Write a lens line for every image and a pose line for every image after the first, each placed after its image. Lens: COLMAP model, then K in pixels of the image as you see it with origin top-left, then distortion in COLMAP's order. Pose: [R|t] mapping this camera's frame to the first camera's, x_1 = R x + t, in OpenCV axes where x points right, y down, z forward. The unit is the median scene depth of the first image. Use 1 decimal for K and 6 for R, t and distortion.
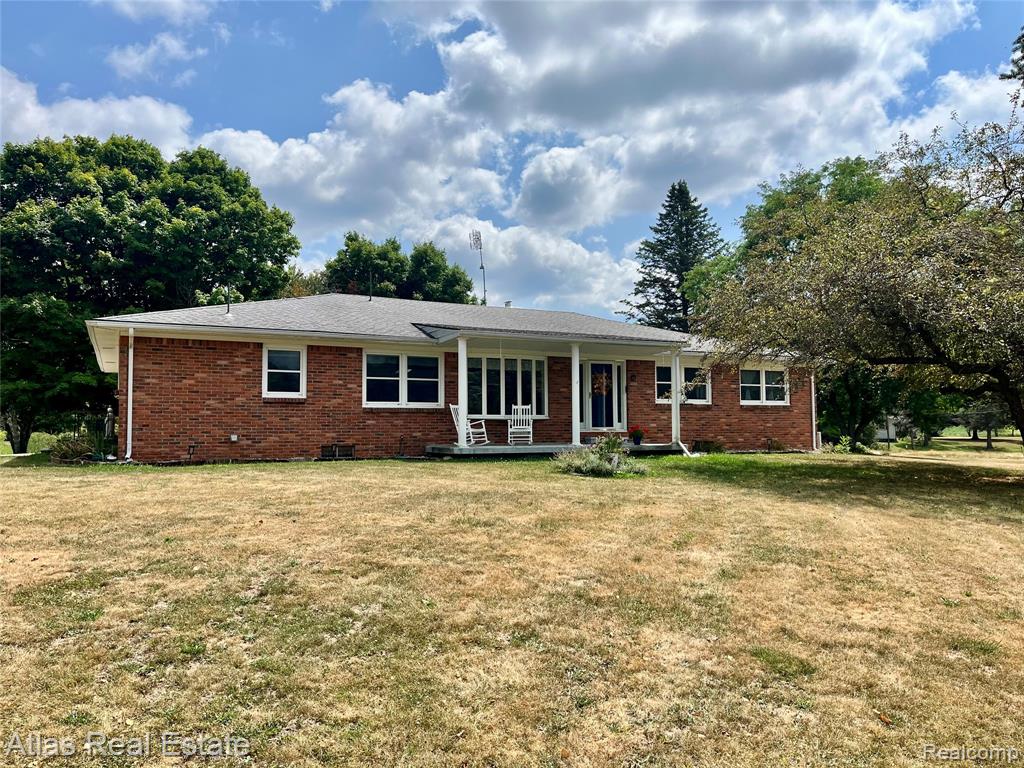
lens RADIAL K [[773.0, 0, 513.2], [0, 773.0, 385.6], [0, 0, 1]] dist [0.073176, 0.000811]
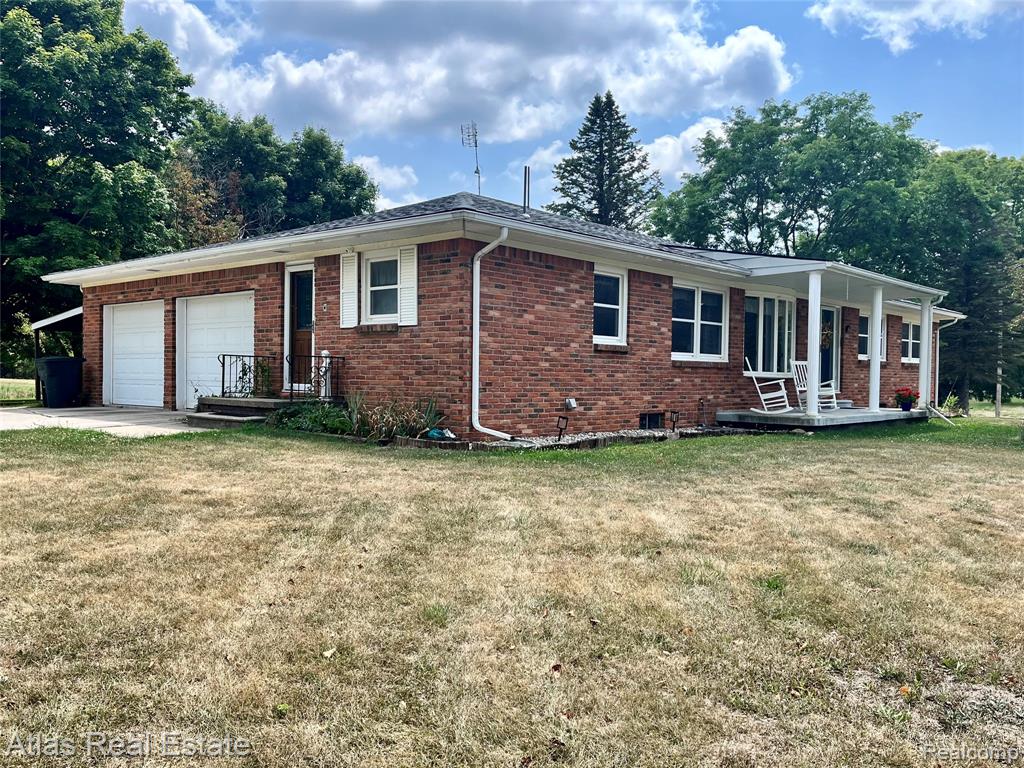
lens RADIAL K [[858.9, 0, 511.2], [0, 858.9, 385.8], [0, 0, 1]] dist [0.007148, 0.000399]
pose [[0.938384, 0.017297, 0.345161, -0.591857], [-0.044863, 0.996393, 0.072037, 0.001173], [-0.342670, -0.083083, 0.935775, 0.294115]]
